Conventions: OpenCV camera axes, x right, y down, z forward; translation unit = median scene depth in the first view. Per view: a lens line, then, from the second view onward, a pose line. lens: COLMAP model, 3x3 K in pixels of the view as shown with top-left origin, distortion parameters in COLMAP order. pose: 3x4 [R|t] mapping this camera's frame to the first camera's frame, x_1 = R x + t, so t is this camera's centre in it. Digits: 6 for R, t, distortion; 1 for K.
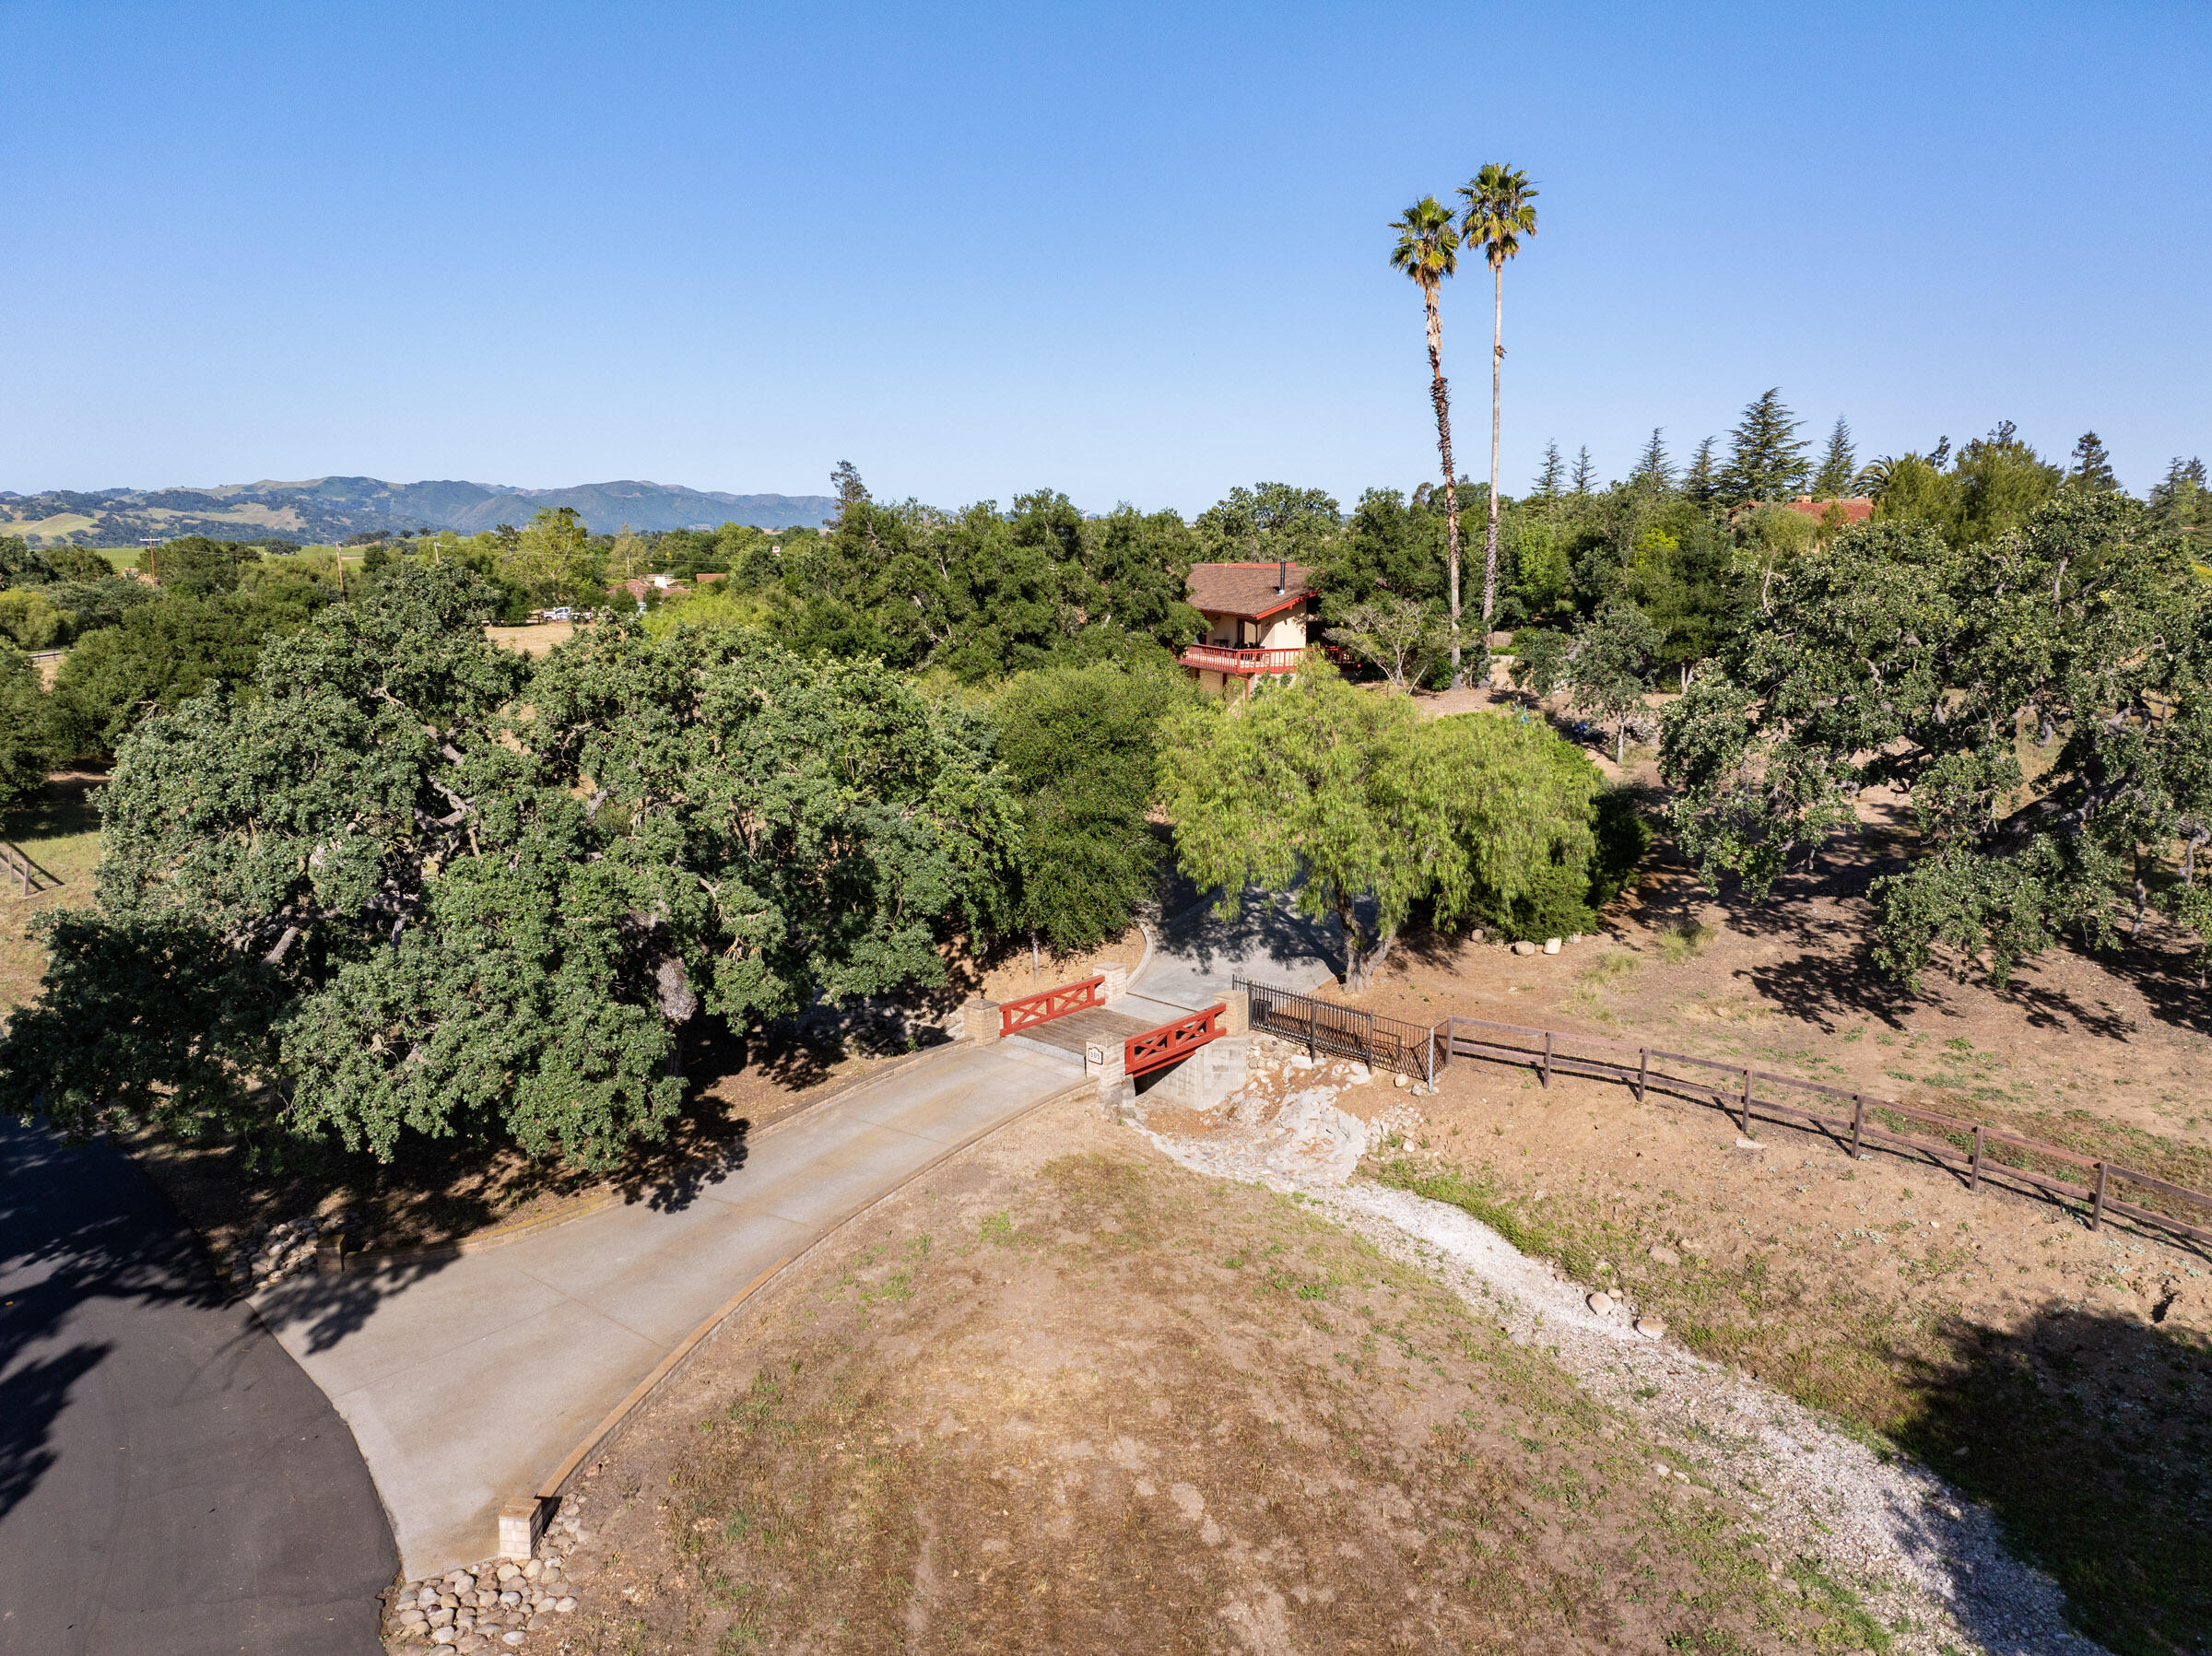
lens RADIAL K [[1502.3, 0, 1104.6], [0, 1502.3, 831.9], [0, 0, 1]] dist [-0.000936, -0.010278]
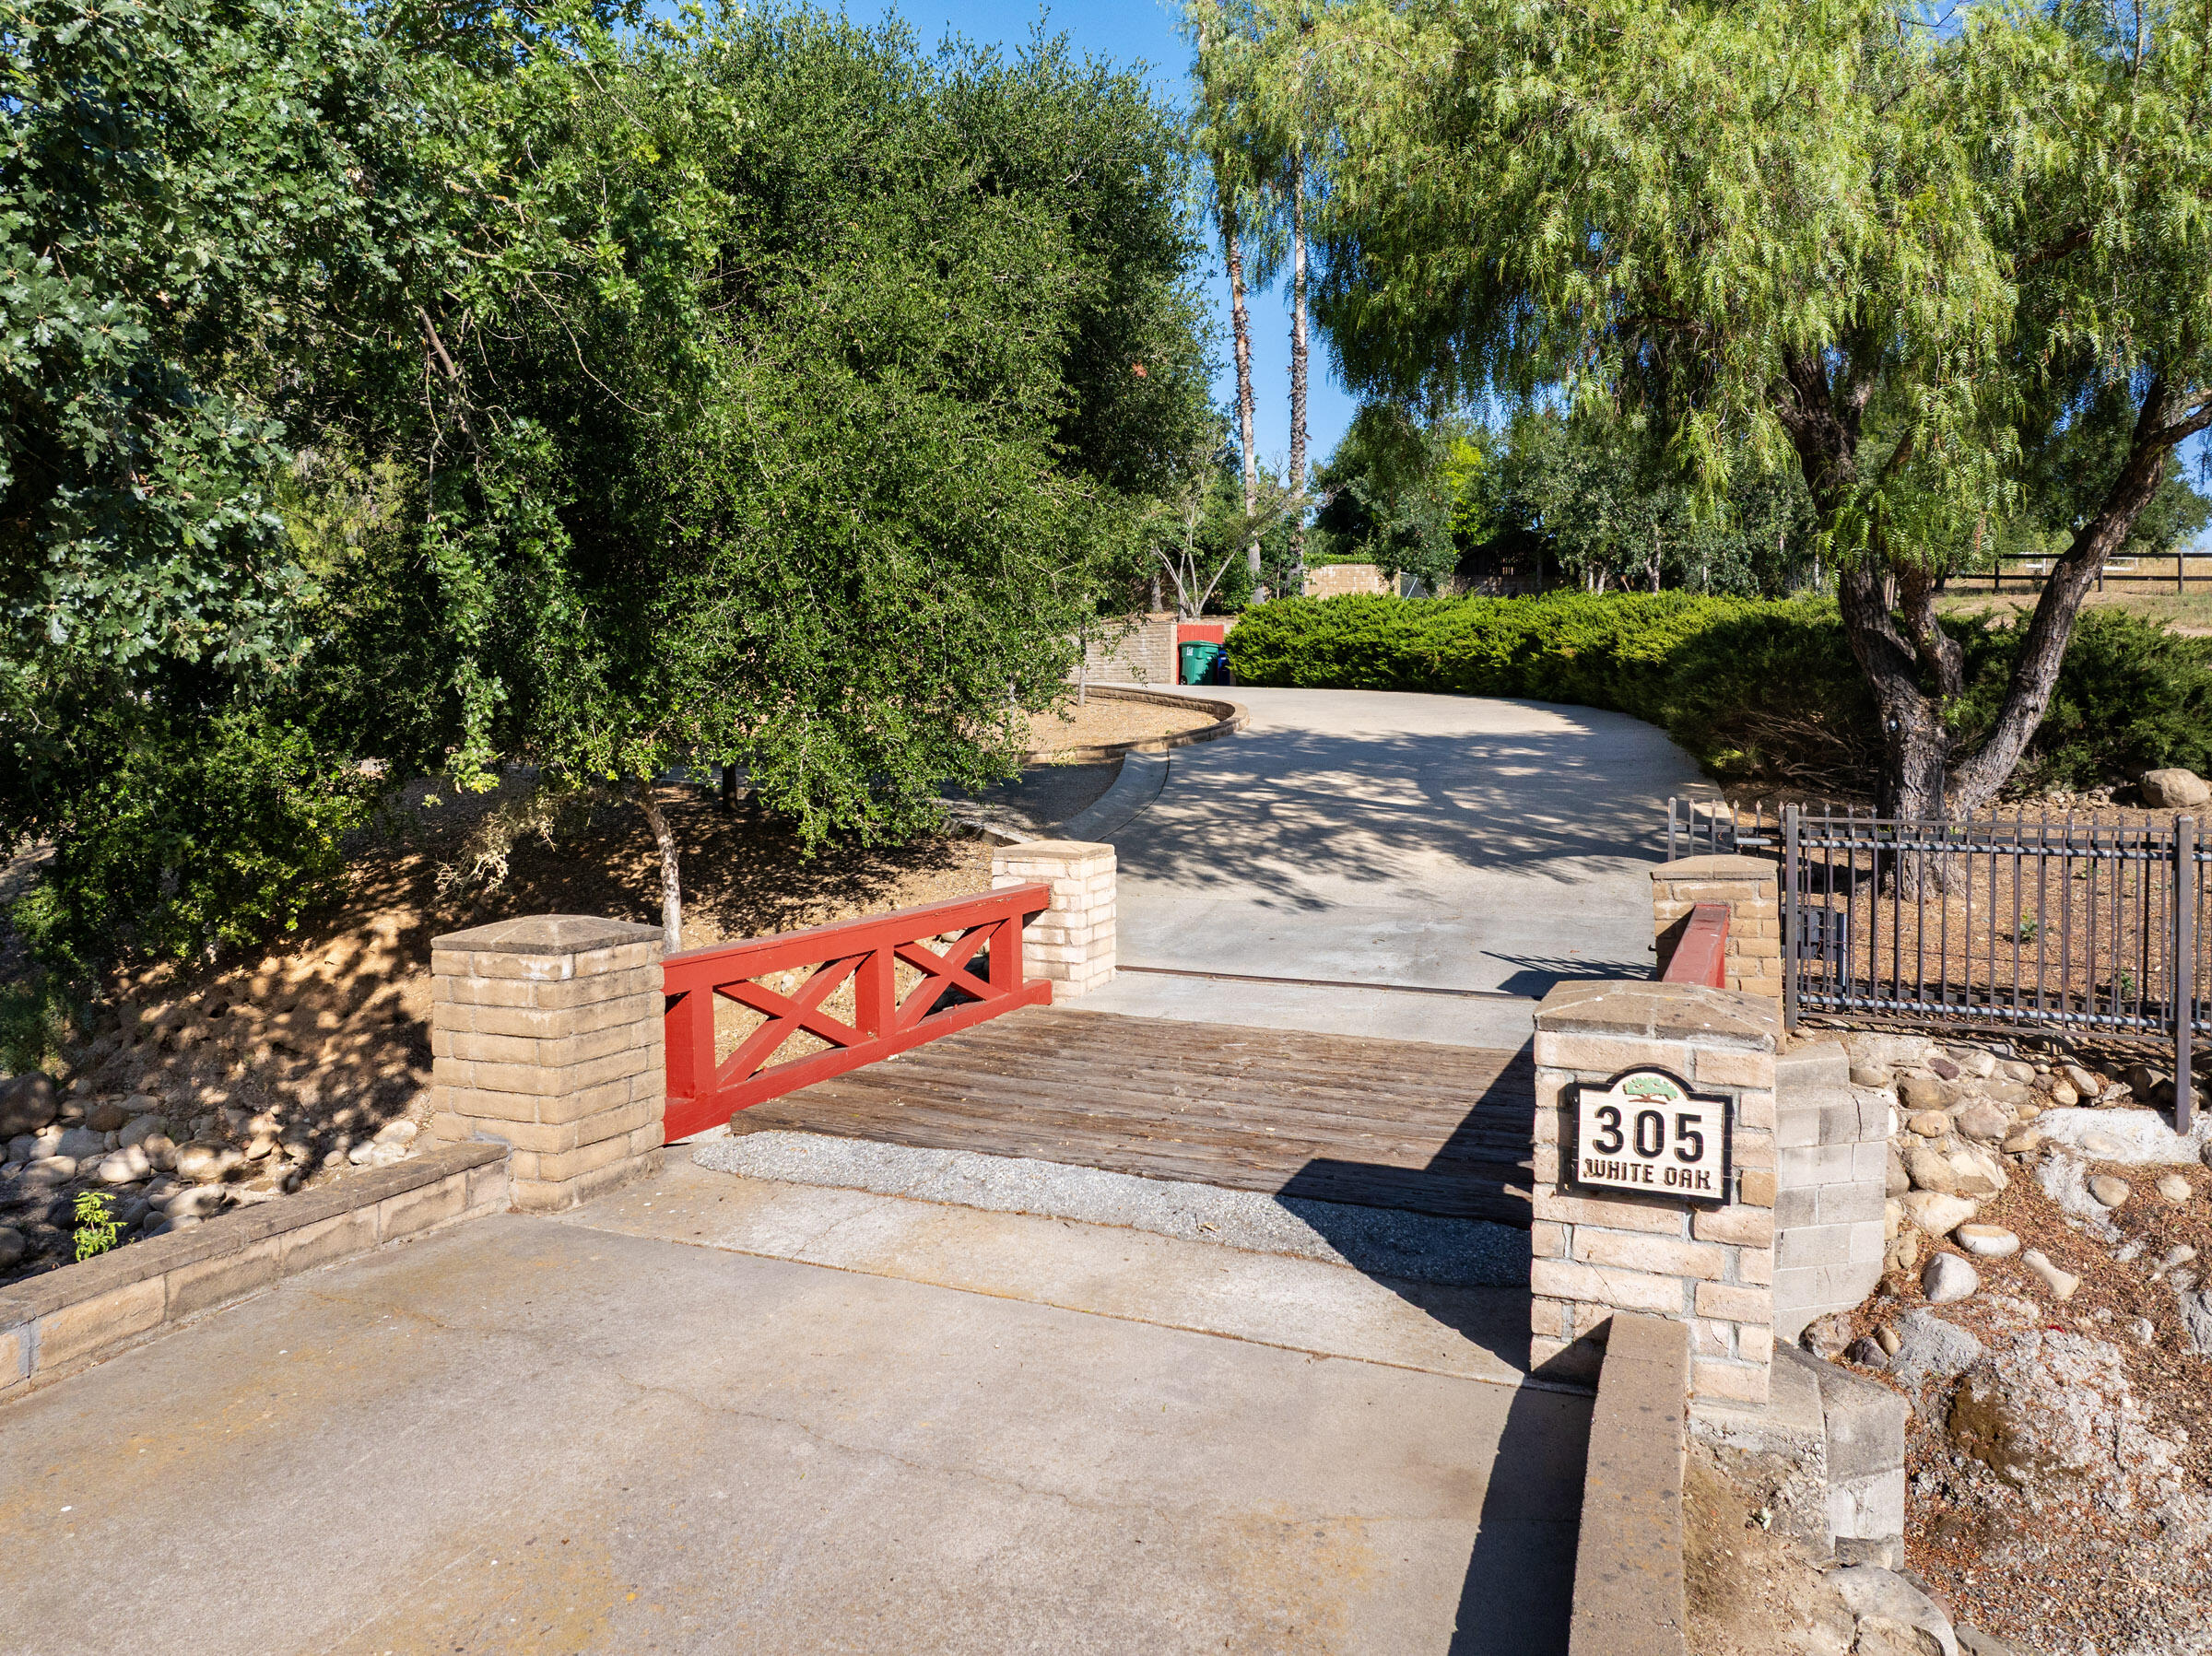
lens RADIAL K [[1502.3, 0, 1105.0], [0, 1502.3, 812.3], [0, 0, 1]] dist [-0.000936, -0.010278]
pose [[0.939500, -0.002927, 0.342536, -0.065317], [0.051549, 0.989784, -0.132929, 0.101785], [-0.338647, 0.142544, 0.930053, 0.667289]]
